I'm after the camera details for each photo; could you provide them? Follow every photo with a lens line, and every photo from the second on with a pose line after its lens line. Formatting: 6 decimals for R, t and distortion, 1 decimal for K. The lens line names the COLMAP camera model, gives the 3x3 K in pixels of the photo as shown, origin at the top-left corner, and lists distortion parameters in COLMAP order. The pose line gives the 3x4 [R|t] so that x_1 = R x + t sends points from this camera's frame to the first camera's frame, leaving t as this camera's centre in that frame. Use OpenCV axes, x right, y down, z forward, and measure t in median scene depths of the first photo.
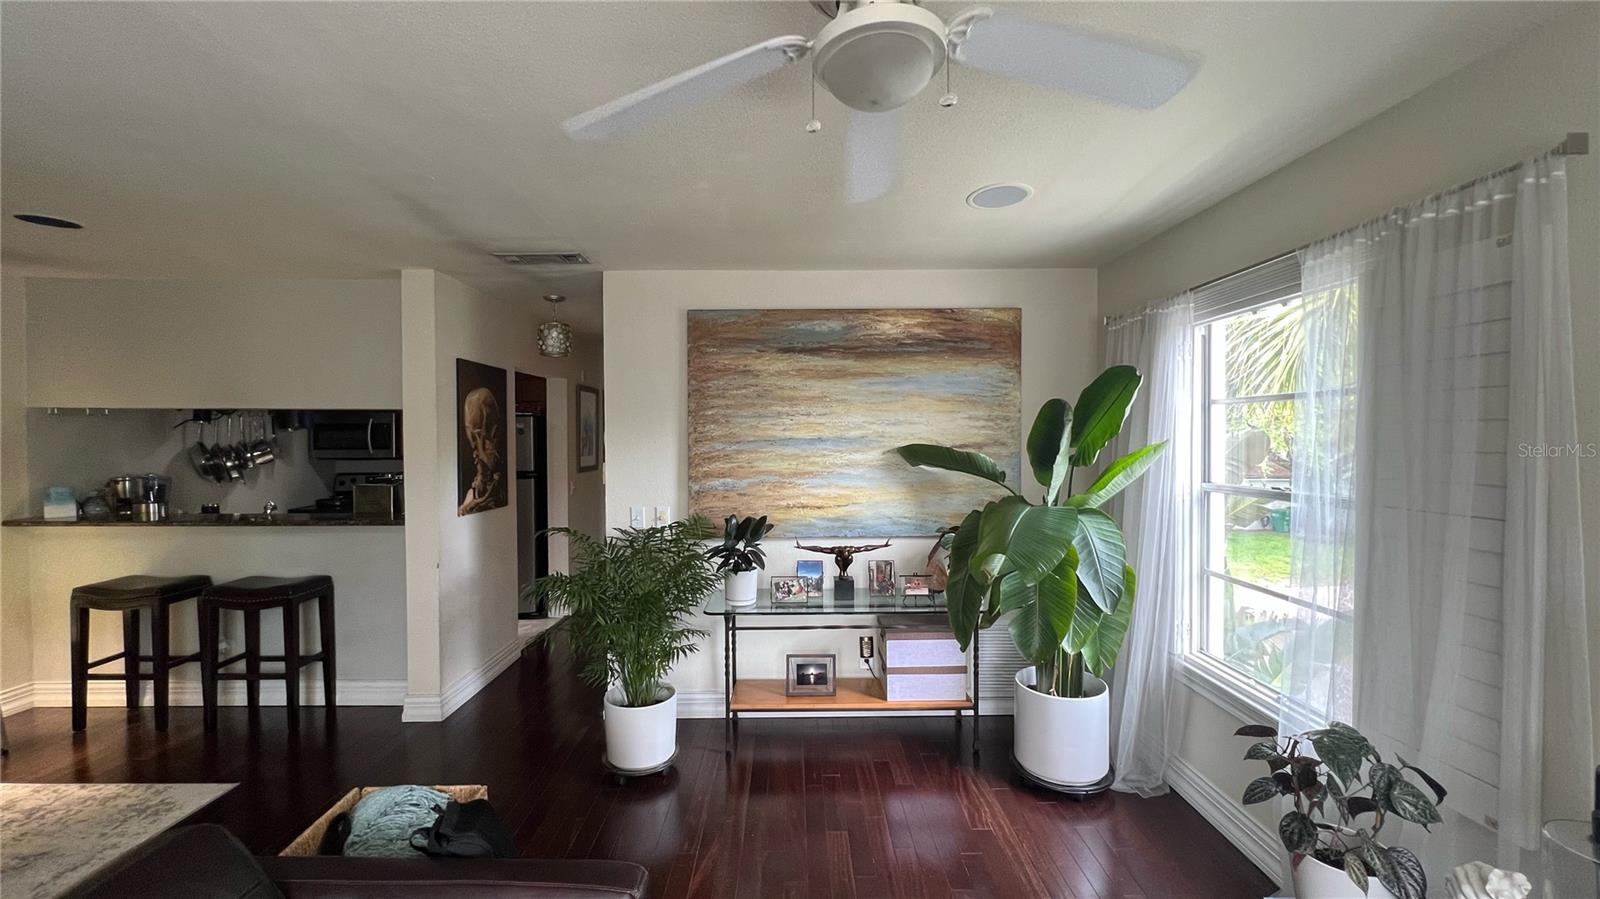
lens RADIAL K [[641.8, 0, 798.3], [0, 641.8, 447.1], [0, 0, 1]] dist [-0.003427, 0.000583]
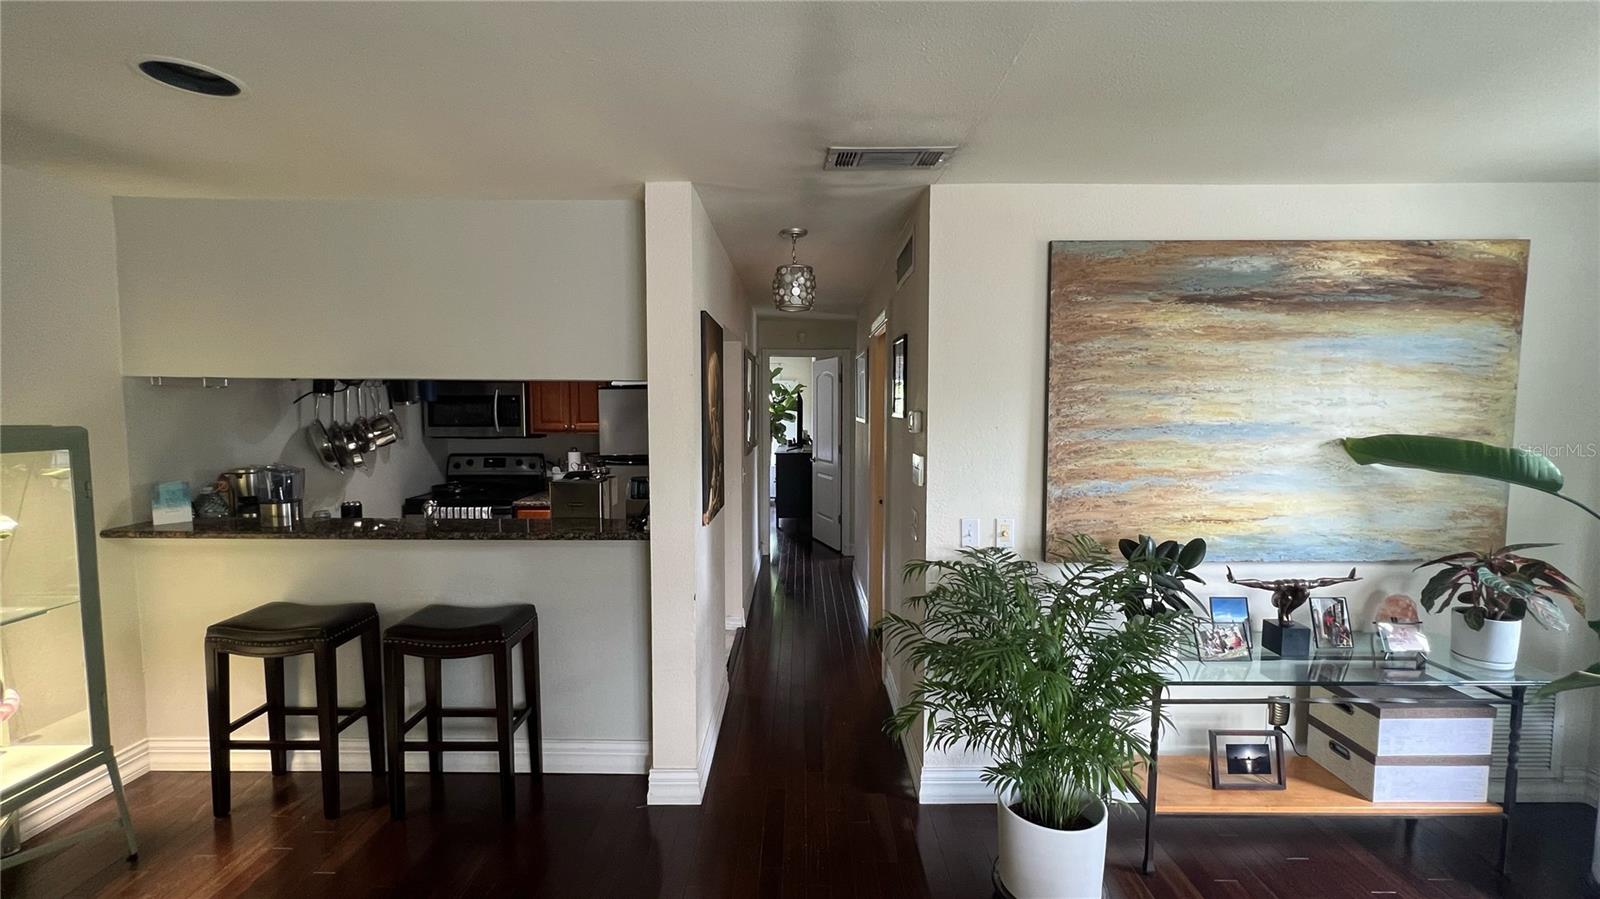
lens RADIAL K [[641.8, 0, 798.3], [0, 641.8, 447.1], [0, 0, 1]] dist [-0.003427, 0.000583]
pose [[0.999903, 0.005355, -0.012849, -0.437251], [-0.004712, 0.998759, 0.049590, -0.021690], [0.013099, -0.049525, 0.998687, 0.282167]]
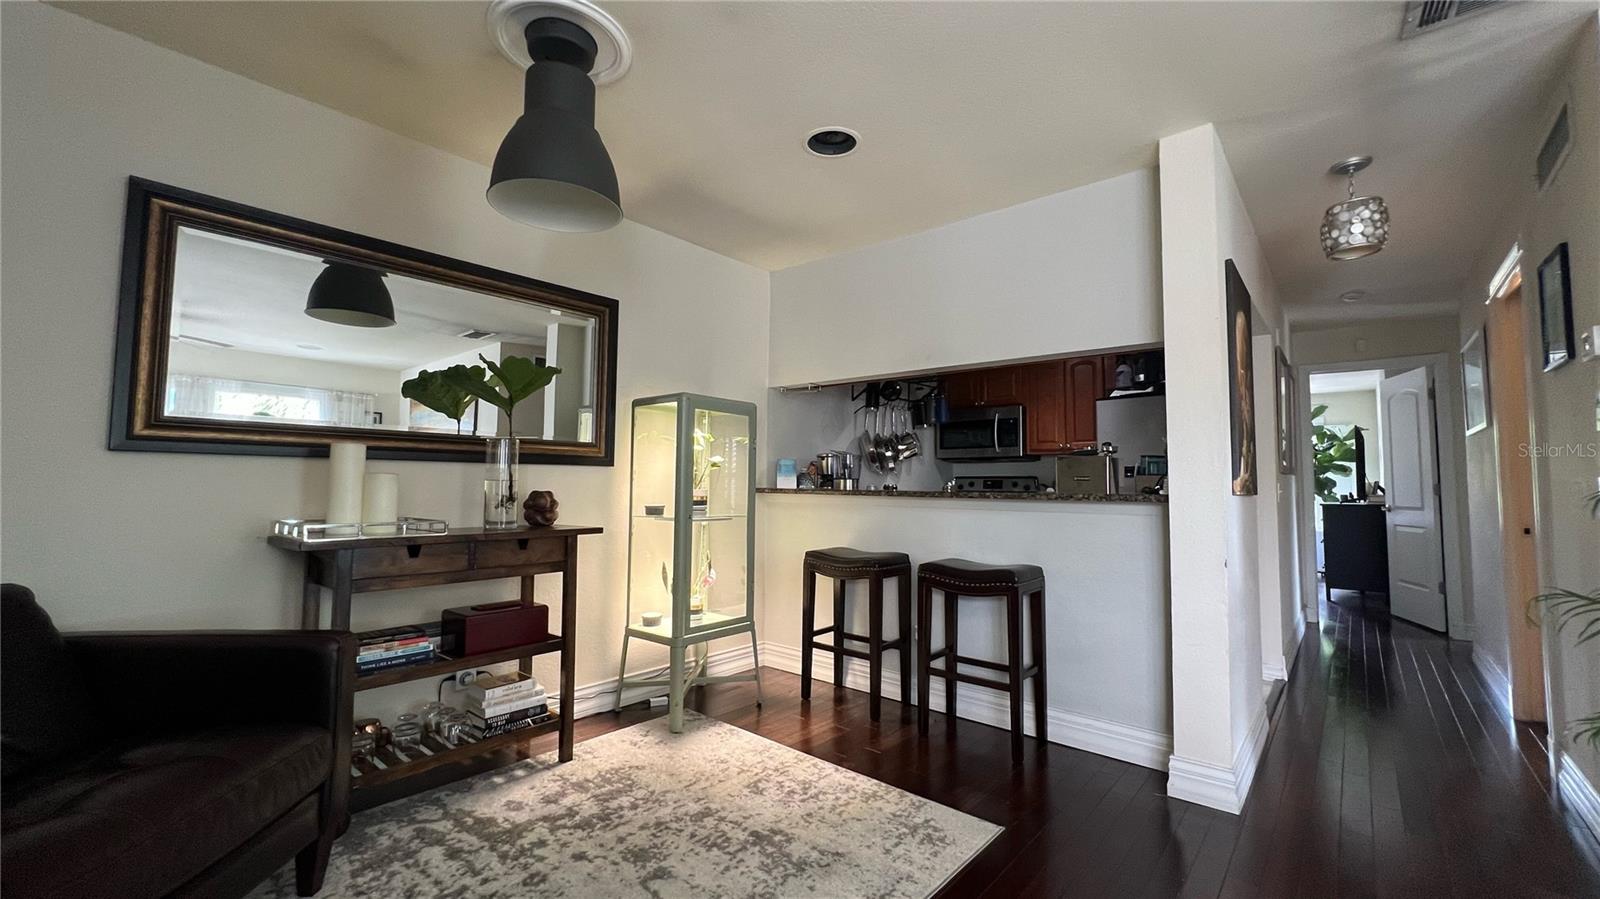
lens RADIAL K [[641.8, 0, 798.3], [0, 641.8, 447.1], [0, 0, 1]] dist [-0.003427, 0.000583]
pose [[0.749099, -0.030822, -0.661741, -0.455038], [-0.023486, 0.997054, -0.073026, 0.125747], [0.662042, 0.070245, 0.746168, 0.223036]]
